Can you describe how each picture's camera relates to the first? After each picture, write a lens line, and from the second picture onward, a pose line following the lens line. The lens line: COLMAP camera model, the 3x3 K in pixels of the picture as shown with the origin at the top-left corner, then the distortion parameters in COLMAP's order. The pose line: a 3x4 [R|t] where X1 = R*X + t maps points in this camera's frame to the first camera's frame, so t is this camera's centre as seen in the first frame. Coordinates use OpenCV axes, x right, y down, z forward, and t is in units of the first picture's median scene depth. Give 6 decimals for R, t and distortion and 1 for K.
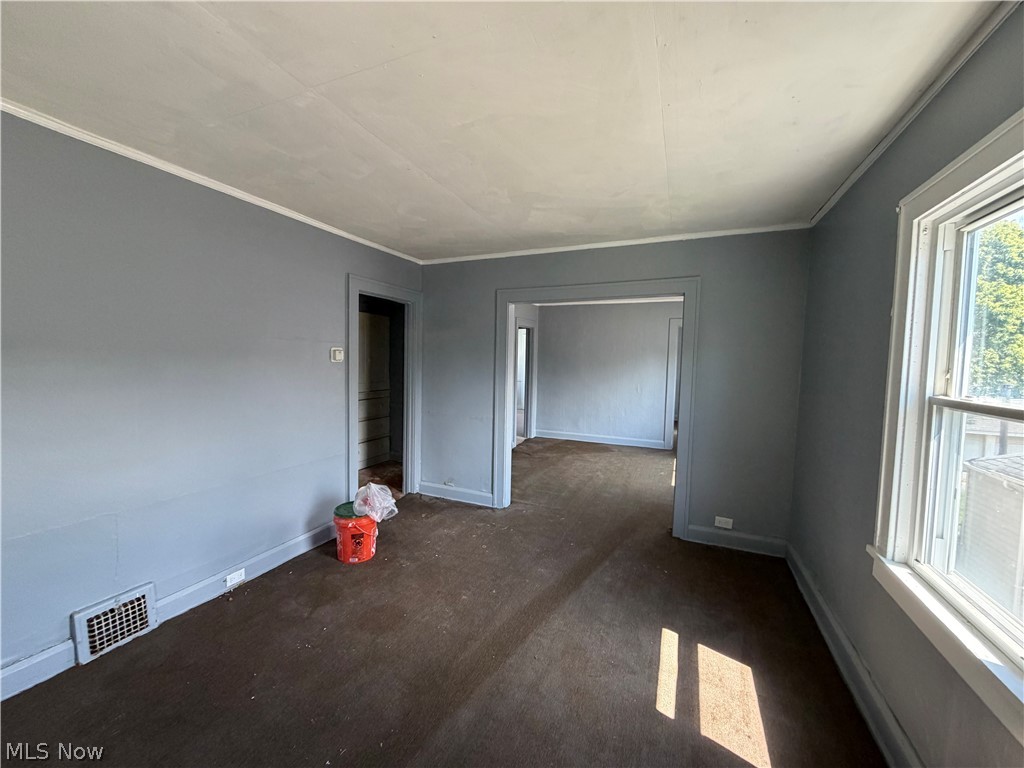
lens RADIAL K [[406.4, 0, 494.4], [0, 406.4, 387.2], [0, 0, 1]] dist [-0.001982, 0.001607]
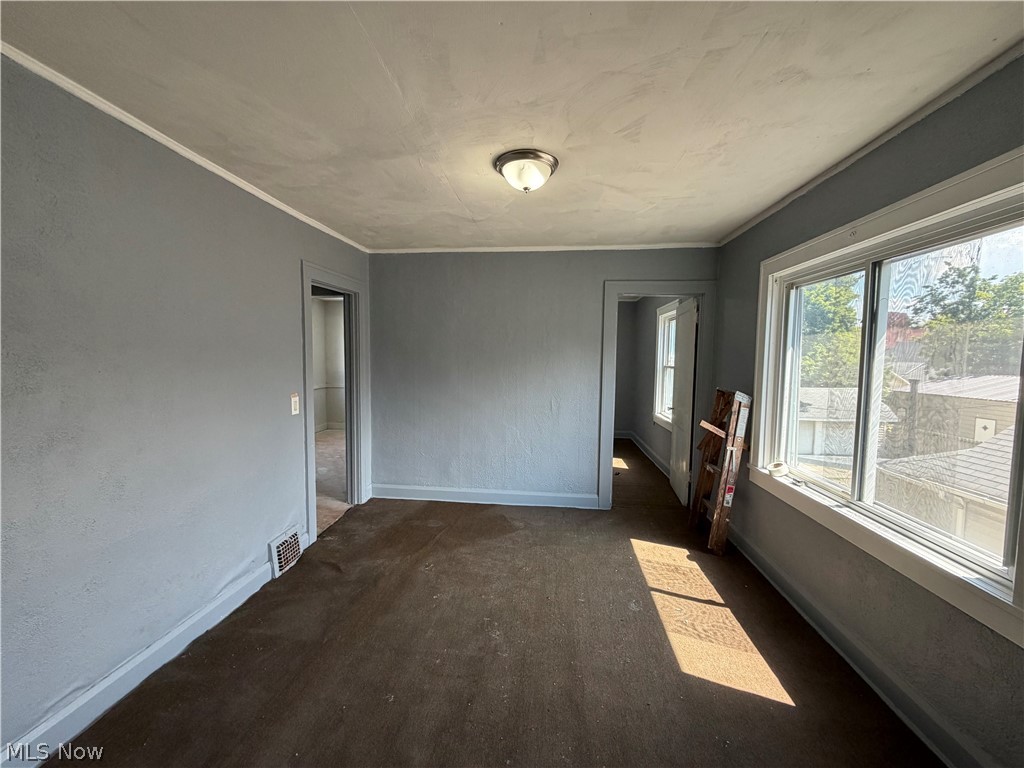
lens RADIAL K [[406.4, 0, 510.0], [0, 406.4, 386.0], [0, 0, 1]] dist [-0.001982, 0.001607]
pose [[0.944128, -0.030862, 0.328130, 0.106835], [0.030029, 0.999520, 0.007608, -0.025879], [-0.328208, 0.002671, 0.944602, 0.451033]]
